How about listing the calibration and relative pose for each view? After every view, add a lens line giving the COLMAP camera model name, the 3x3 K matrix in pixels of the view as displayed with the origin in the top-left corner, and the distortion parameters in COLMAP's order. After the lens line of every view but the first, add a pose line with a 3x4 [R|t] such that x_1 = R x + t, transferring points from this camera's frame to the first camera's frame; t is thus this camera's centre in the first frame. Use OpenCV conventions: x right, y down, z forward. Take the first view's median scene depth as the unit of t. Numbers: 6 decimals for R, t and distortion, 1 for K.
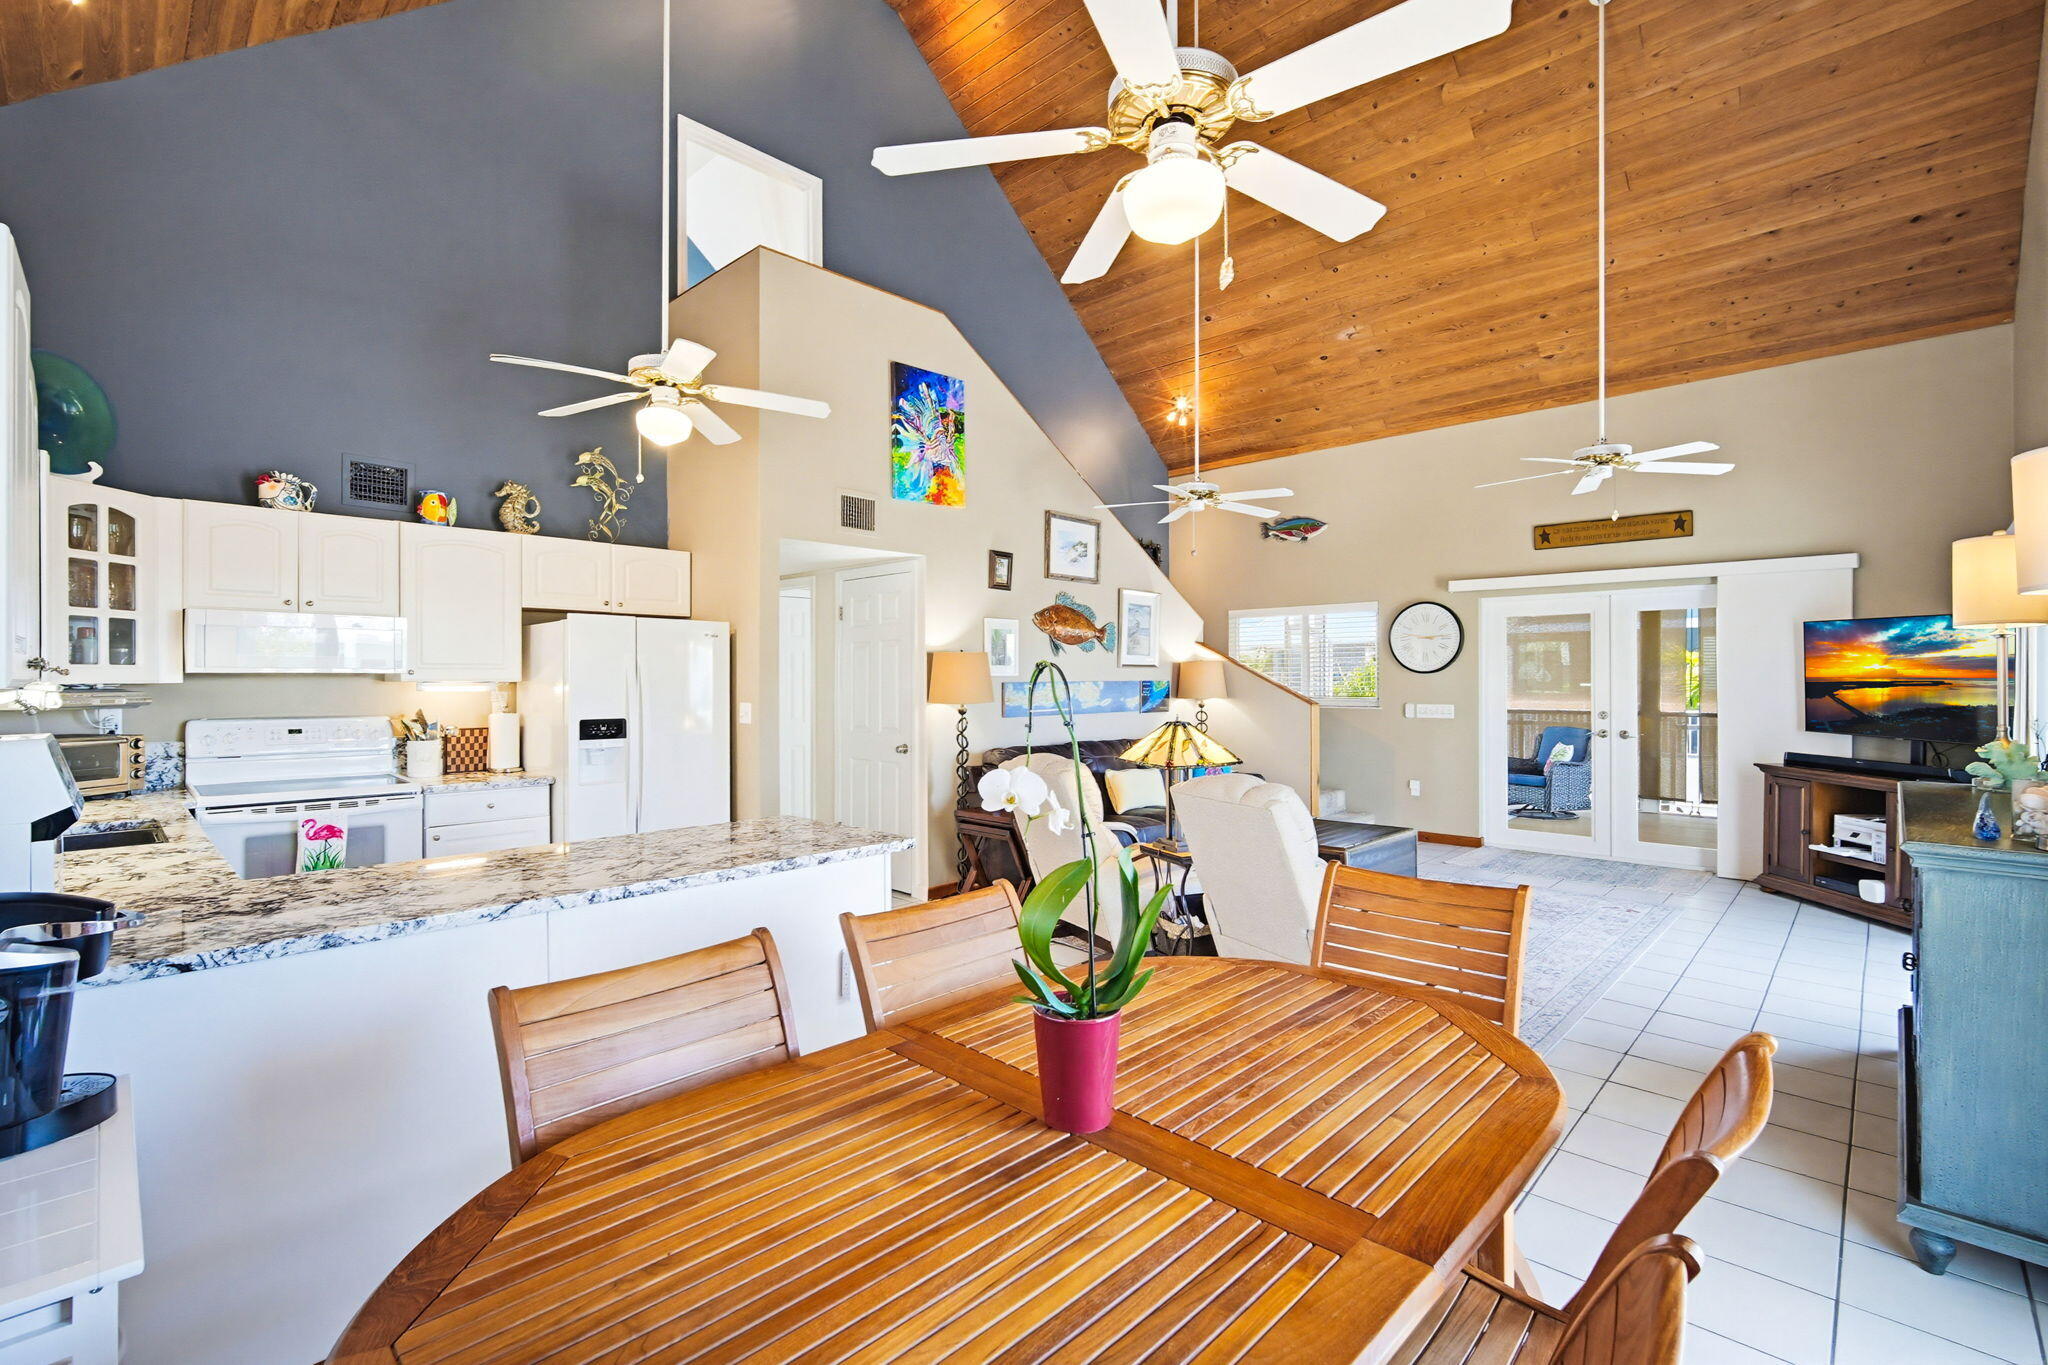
lens RADIAL K [[911.0, 0, 1028.2], [0, 911.0, 682.5], [0, 0, 1]] dist [-0.009278, 0.003441]
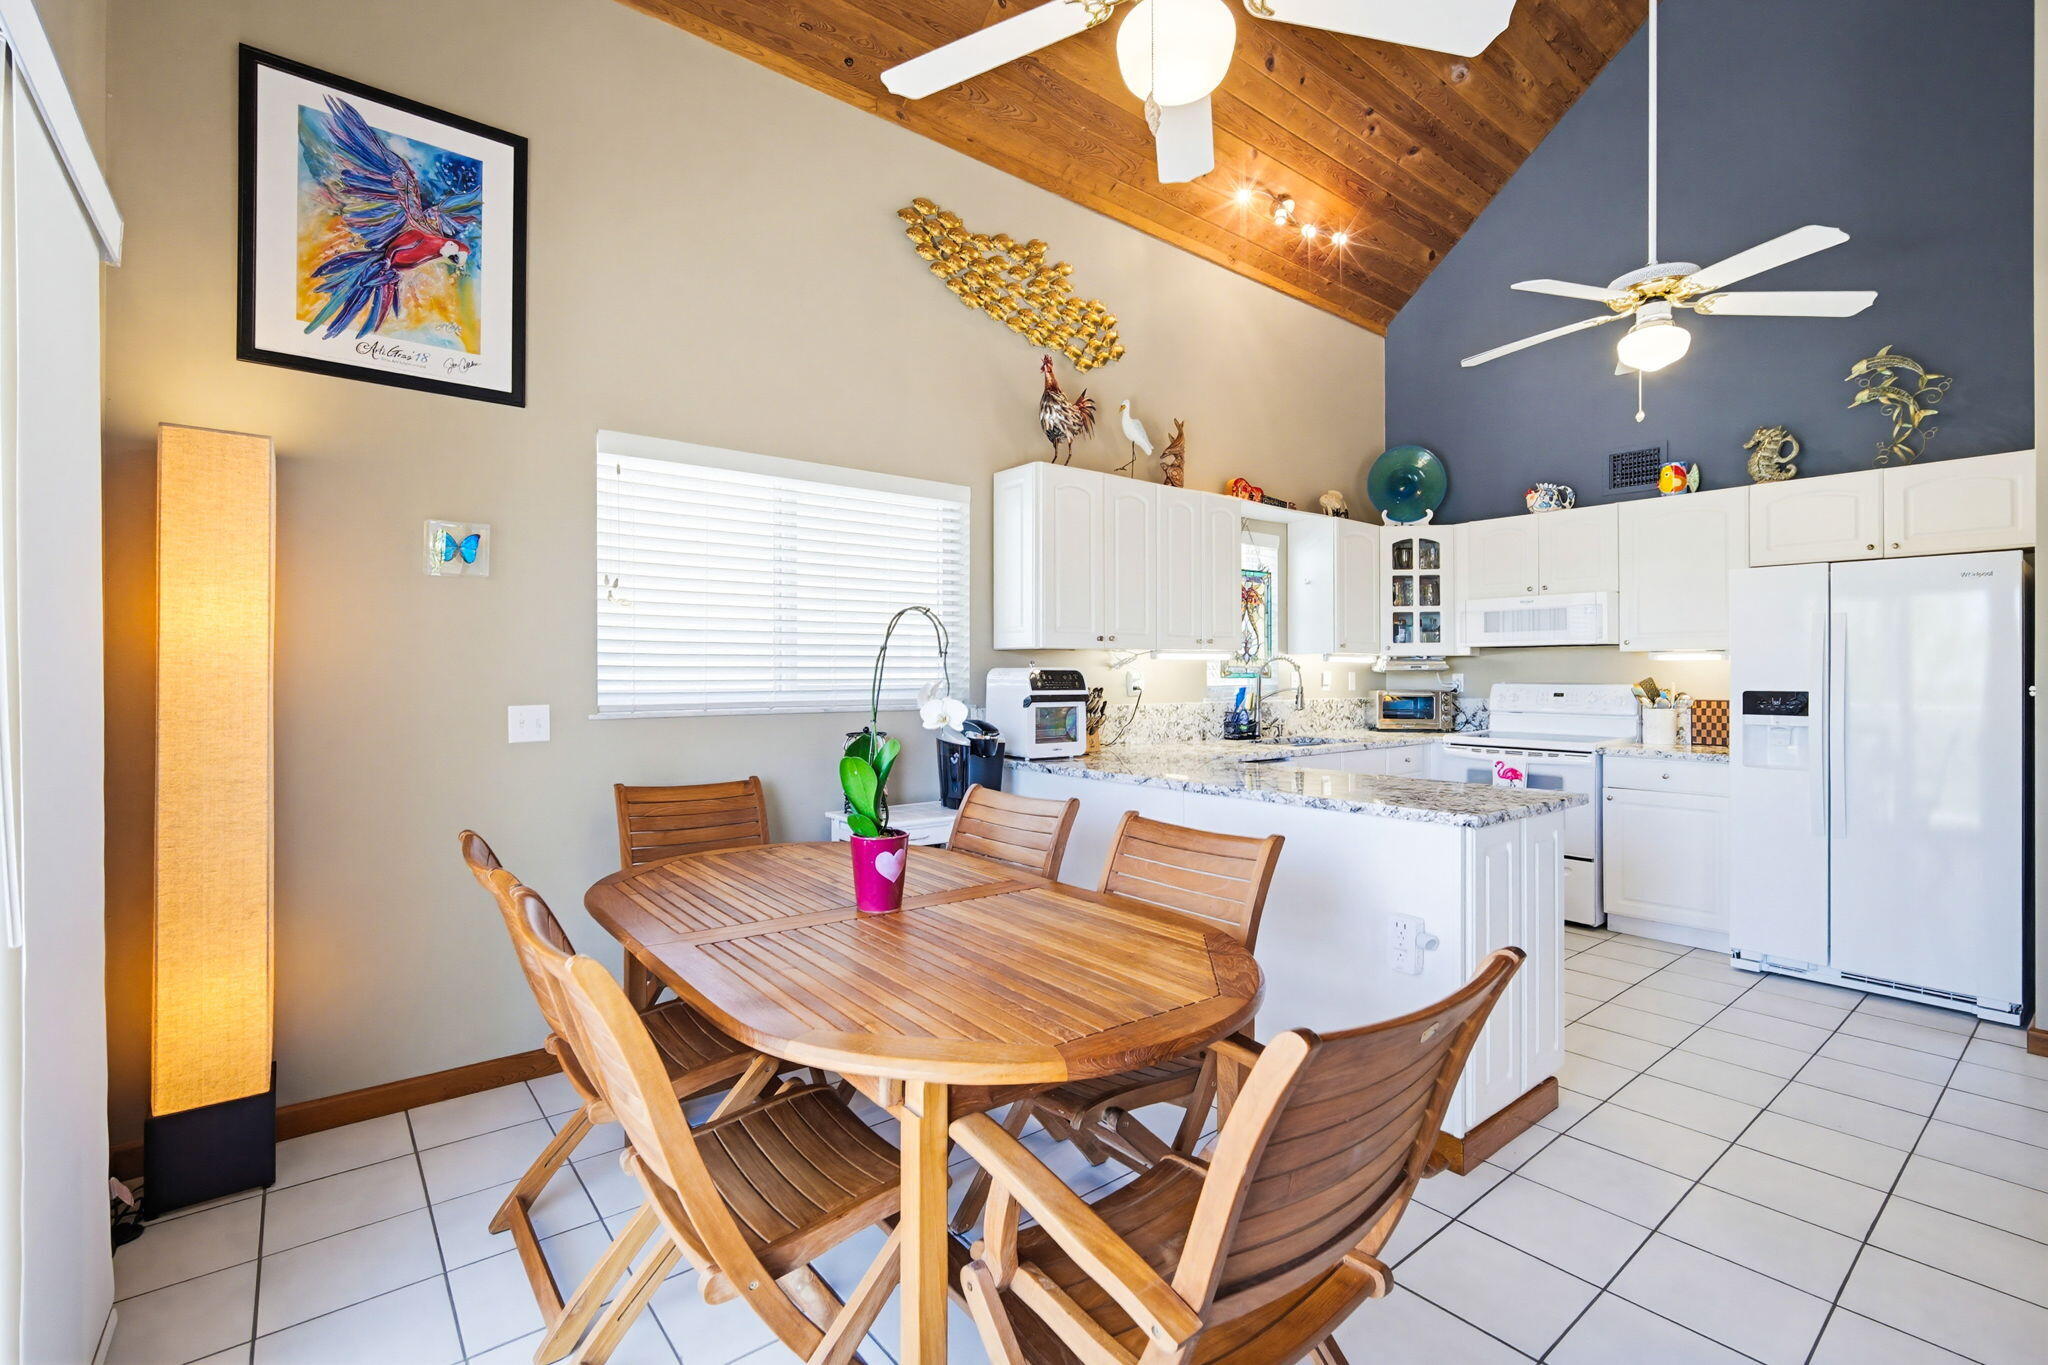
lens RADIAL K [[911.0, 0, 1023.6], [0, 911.0, 672.6], [0, 0, 1]] dist [-0.009278, 0.003441]
pose [[-0.135056, -0.002567, -0.990835, 0.402839], [-0.003498, 0.999992, -0.002114, 0.024867], [0.990832, 0.003180, -0.135064, 0.383249]]
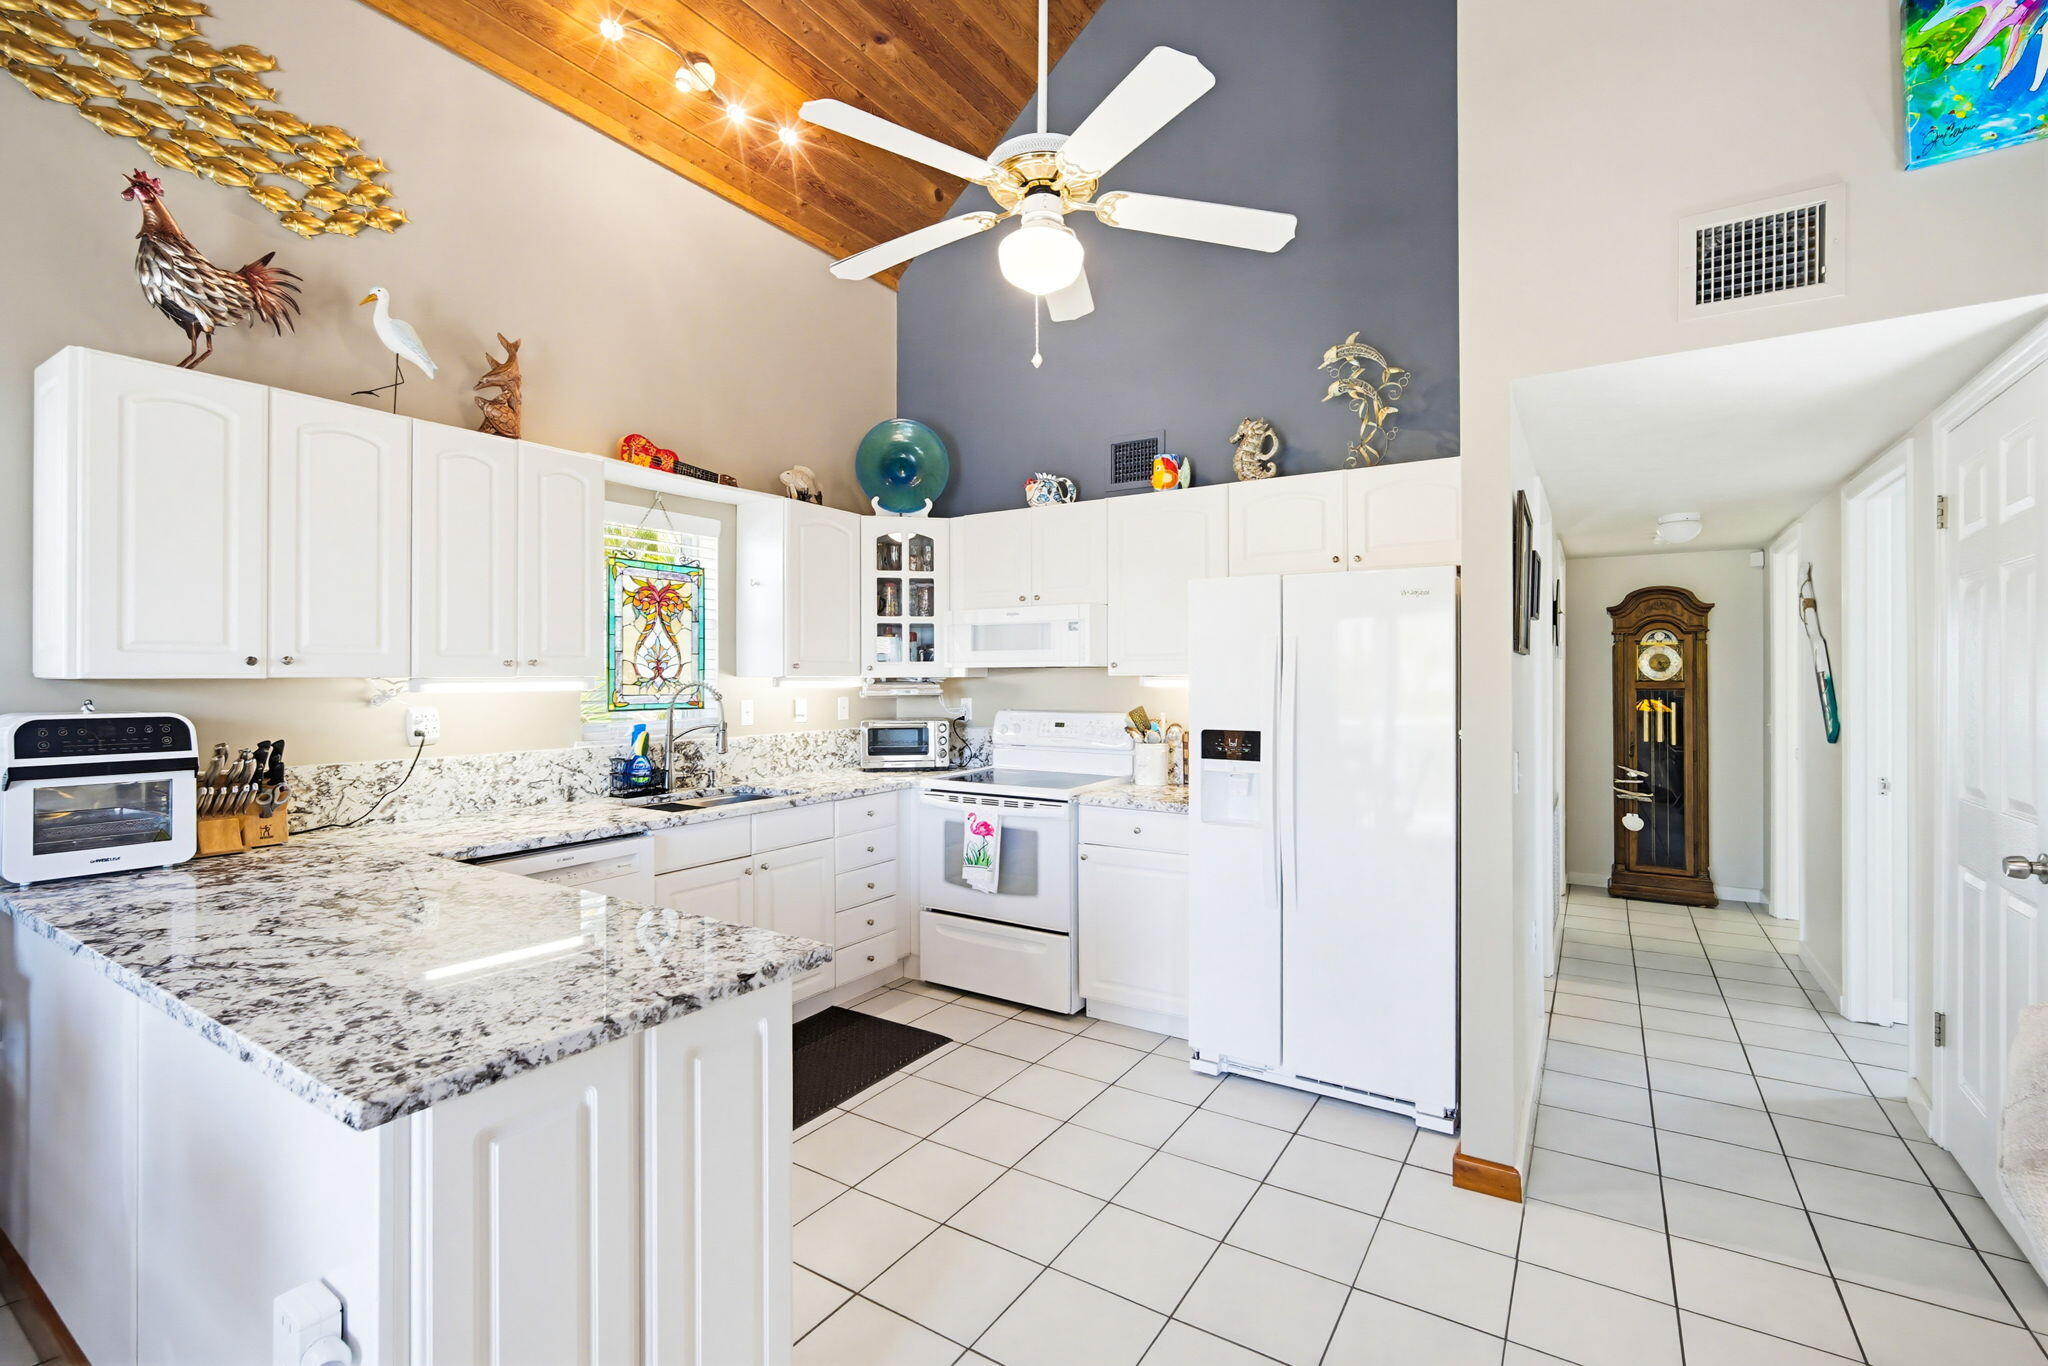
lens RADIAL K [[911.0, 0, 1035.9], [0, 911.0, 670.9], [0, 0, 1]] dist [-0.009278, 0.003441]
pose [[0.188637, -0.007592, -0.982017, 0.155326], [-0.002488, 0.999963, -0.008208, 0.001728], [0.982044, 0.003992, 0.188611, 0.651935]]
